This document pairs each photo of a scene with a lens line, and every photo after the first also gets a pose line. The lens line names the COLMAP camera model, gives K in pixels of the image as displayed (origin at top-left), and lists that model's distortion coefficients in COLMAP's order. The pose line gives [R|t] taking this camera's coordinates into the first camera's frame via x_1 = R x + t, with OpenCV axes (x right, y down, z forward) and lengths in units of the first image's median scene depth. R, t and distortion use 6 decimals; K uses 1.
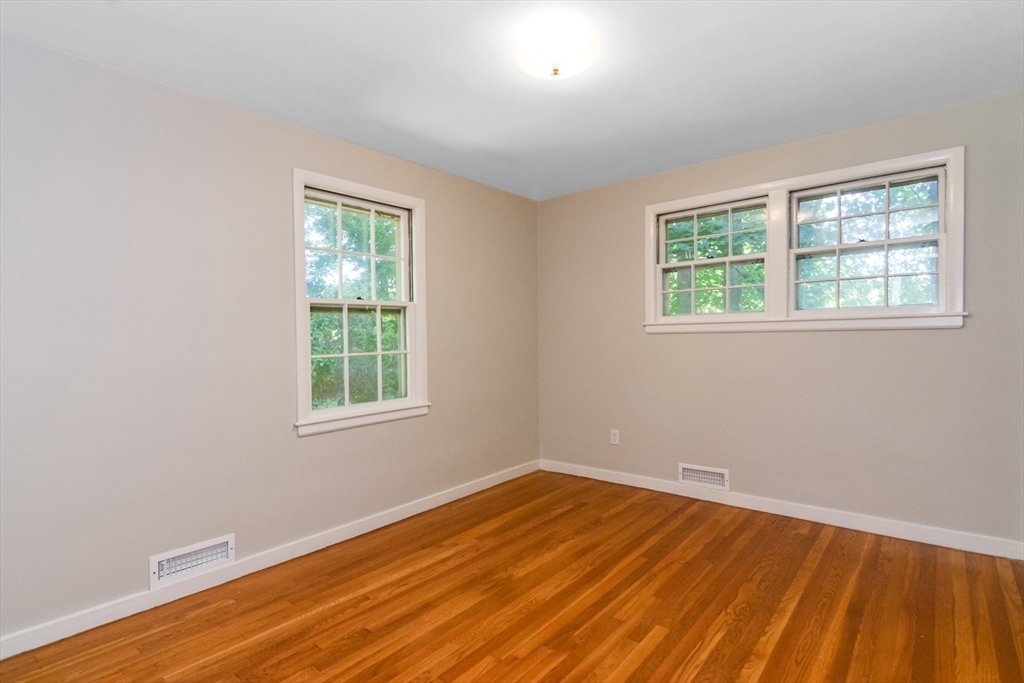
lens RADIAL K [[500.1, 0, 515.8], [0, 500.1, 337.7], [0, 0, 1]] dist [0.002903, -0.009897]
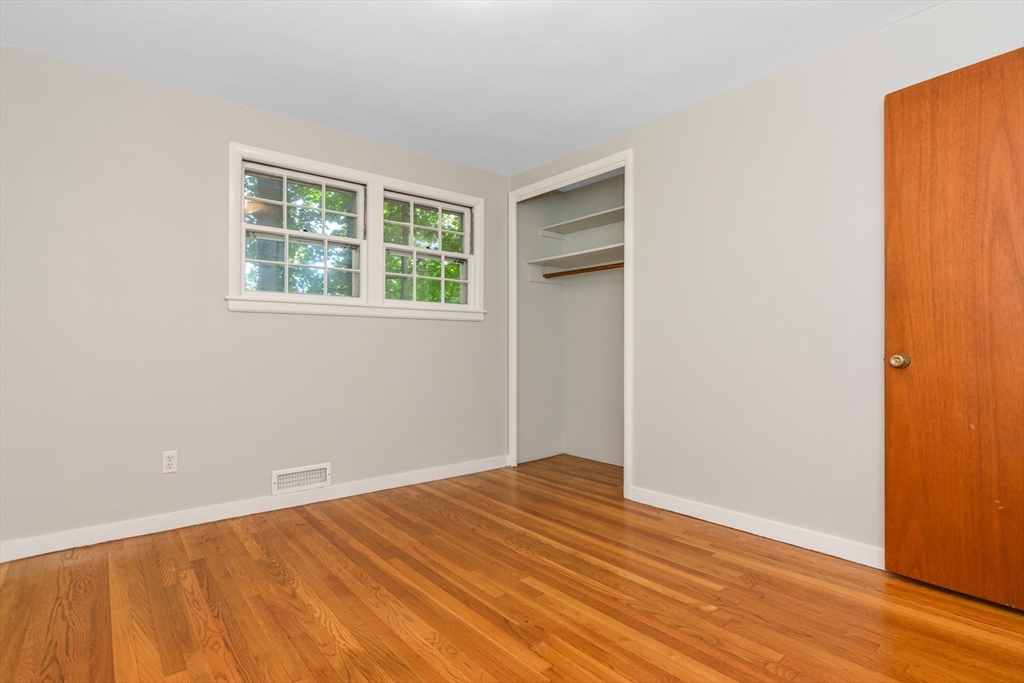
lens RADIAL K [[523.8, 0, 498.2], [0, 523.8, 340.6], [0, 0, 1]] dist [0.024860, -0.014409]
pose [[0.202266, 0.034239, 0.978732, -0.629061], [0.004546, 0.999345, -0.035900, 0.098710], [-0.979320, 0.011711, 0.201978, 0.649753]]
